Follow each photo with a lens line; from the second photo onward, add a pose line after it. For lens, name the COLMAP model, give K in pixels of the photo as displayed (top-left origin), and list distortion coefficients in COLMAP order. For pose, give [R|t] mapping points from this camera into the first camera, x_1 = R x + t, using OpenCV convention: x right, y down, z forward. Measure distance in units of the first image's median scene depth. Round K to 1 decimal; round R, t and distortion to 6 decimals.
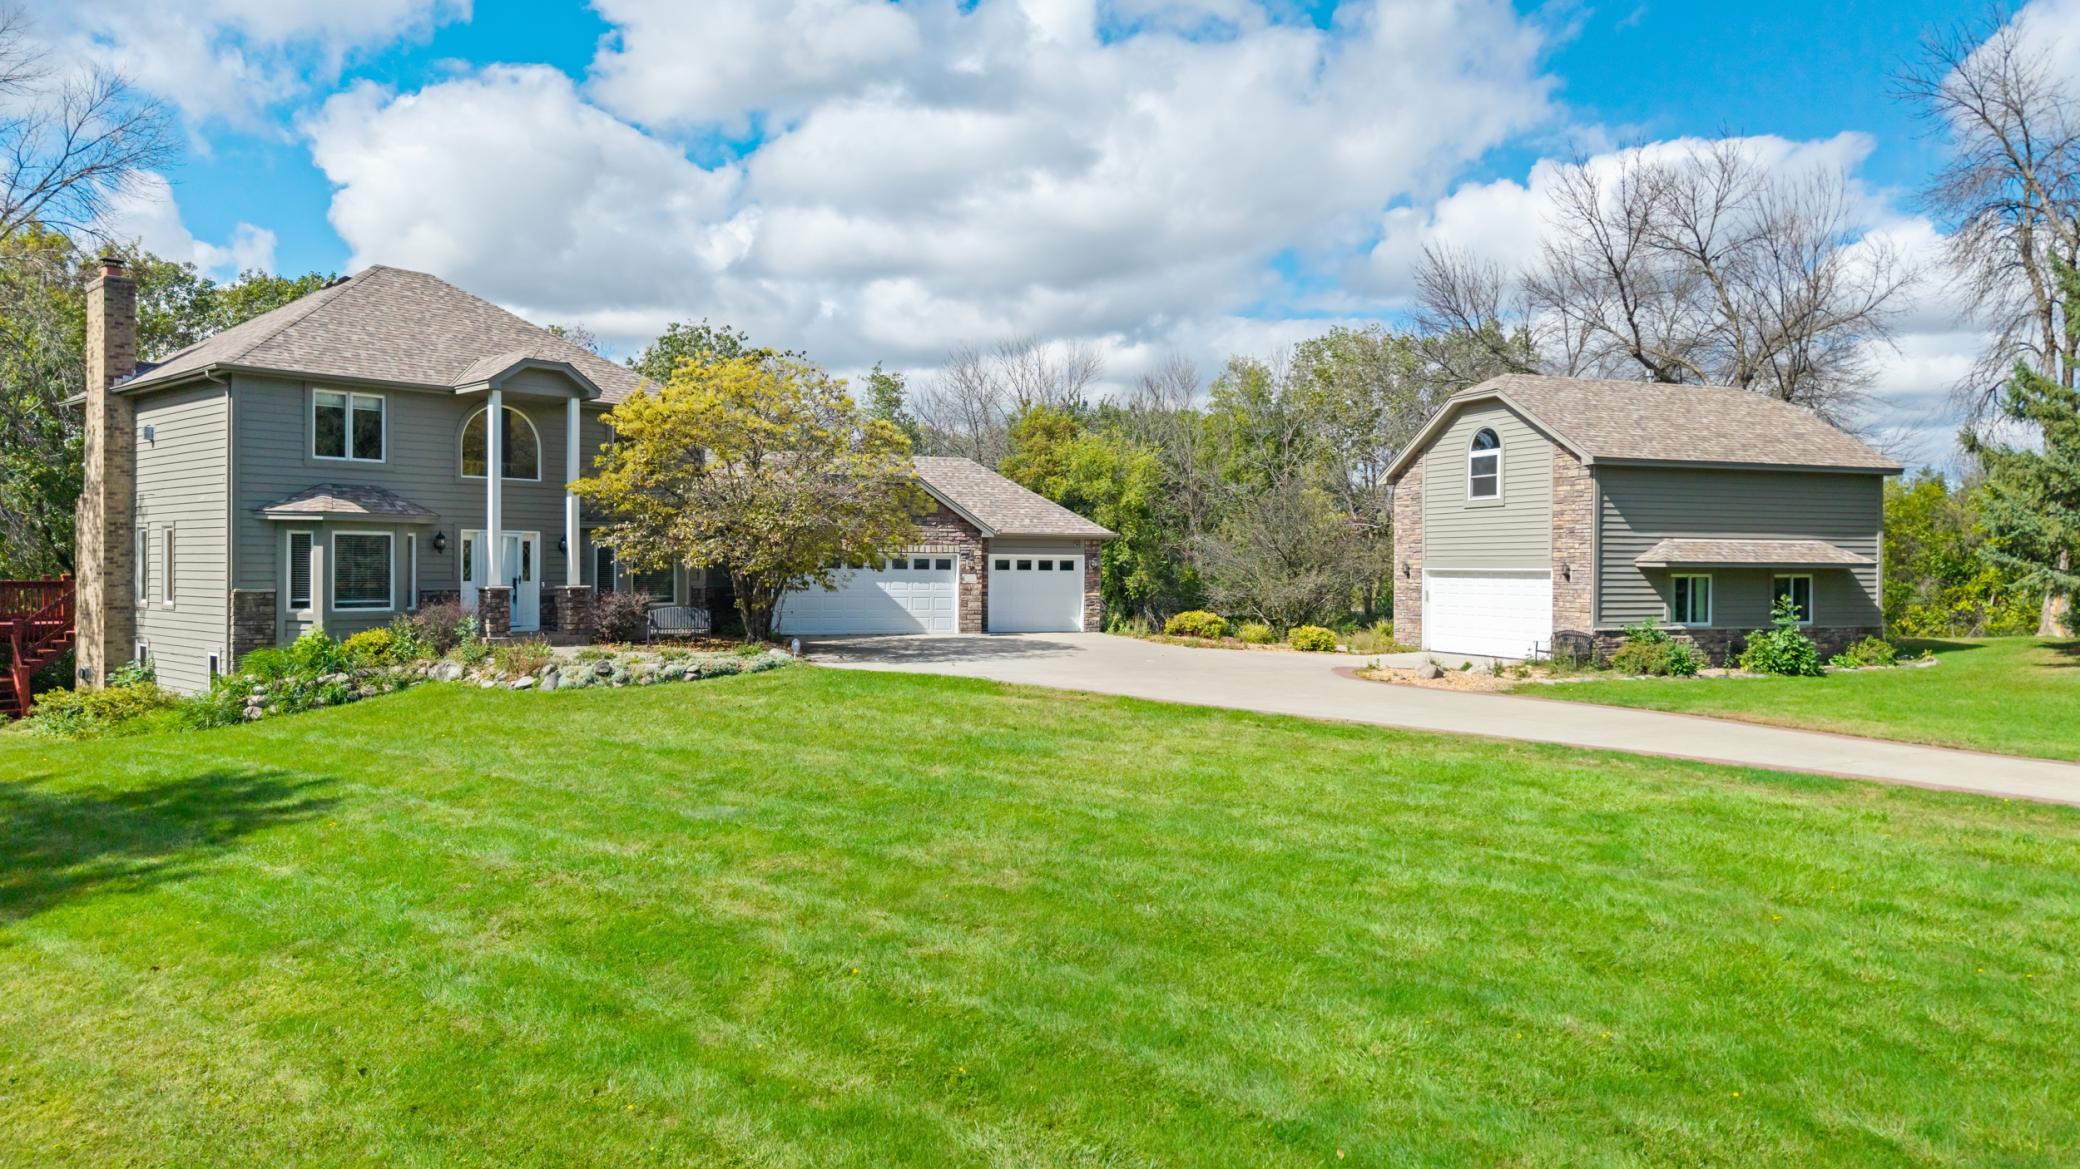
lens RADIAL K [[1403.1, 0, 1040.0], [0, 1403.1, 584.5], [0, 0, 1]] dist [0.026947, -0.002138]
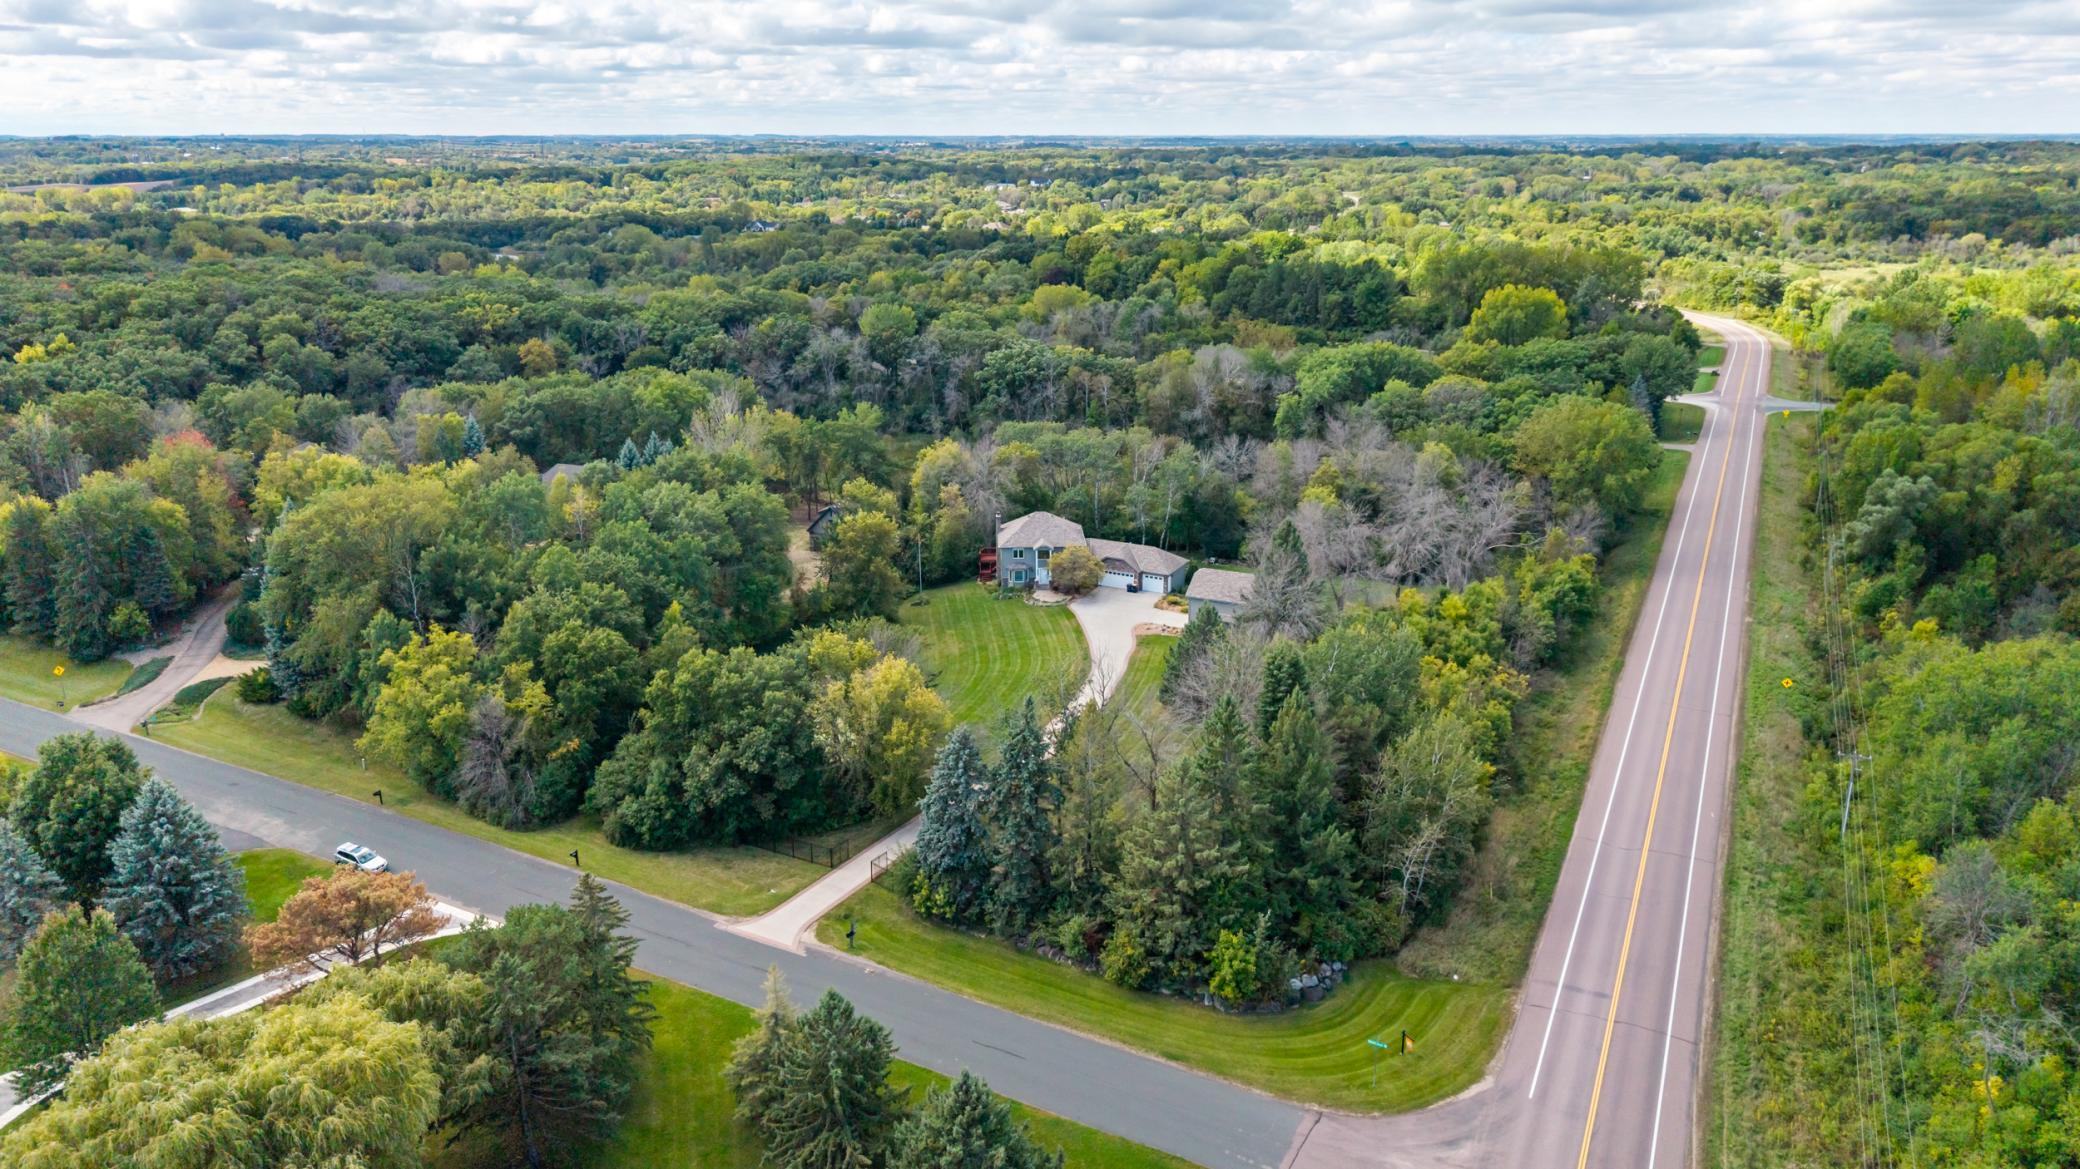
lens RADIAL K [[1403.1, 0, 1040.0], [0, 1403.1, 584.5], [0, 0, 1]] dist [0.026947, -0.002138]
pose [[0.711504, 0.207084, -0.671475, 3.568520], [-0.002588, 0.956354, 0.292199, -1.684631], [0.702677, -0.206163, 0.680986, -3.025494]]
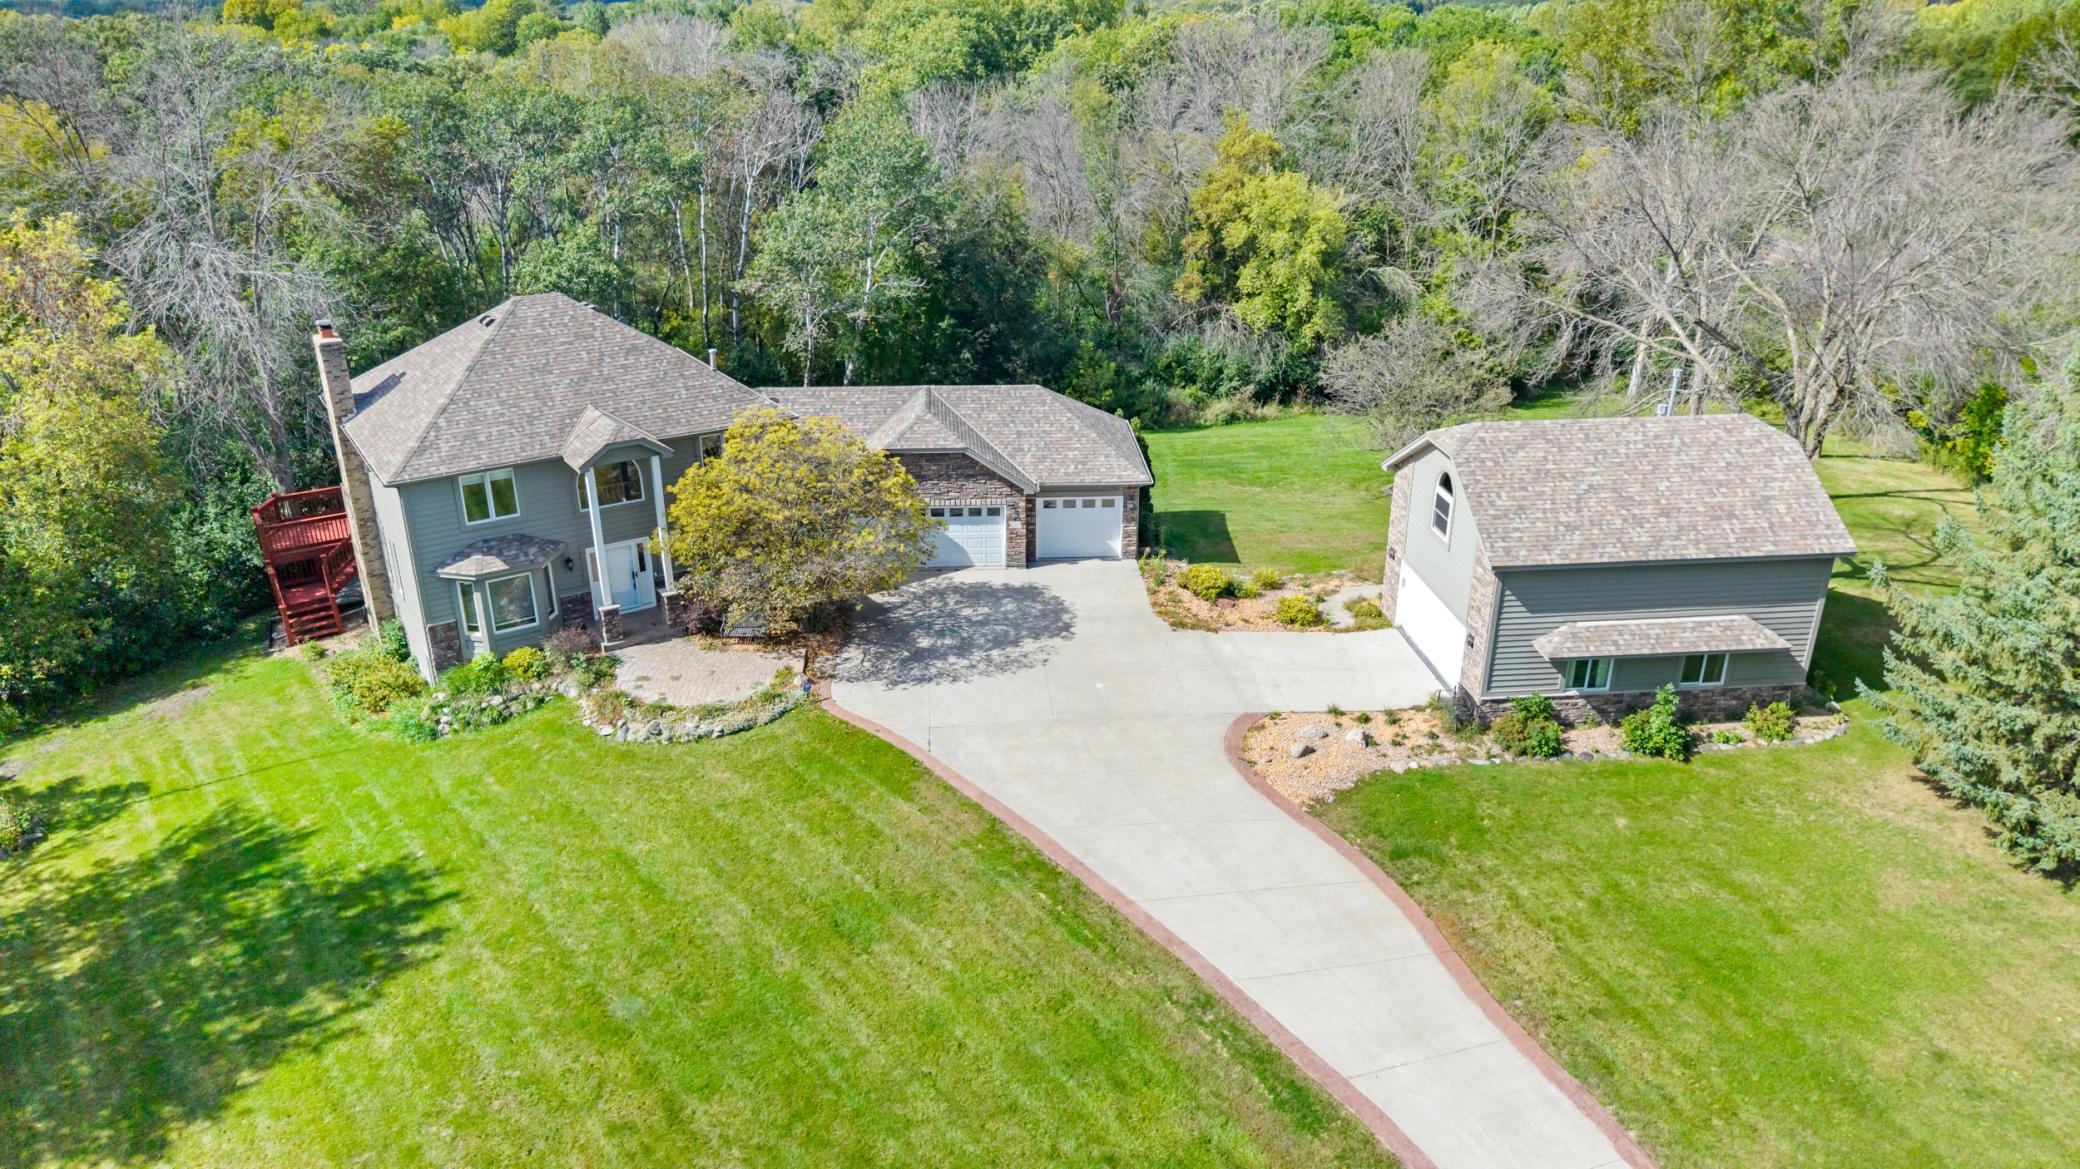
lens RADIAL K [[1403.1, 0, 1040.0], [0, 1403.1, 584.5], [0, 0, 1]] dist [0.026947, -0.002138]
pose [[0.967911, 0.088670, -0.235130, 0.305706], [0.006013, 0.927238, 0.374425, -0.484723], [0.251222, -0.363824, 0.896950, -0.084863]]
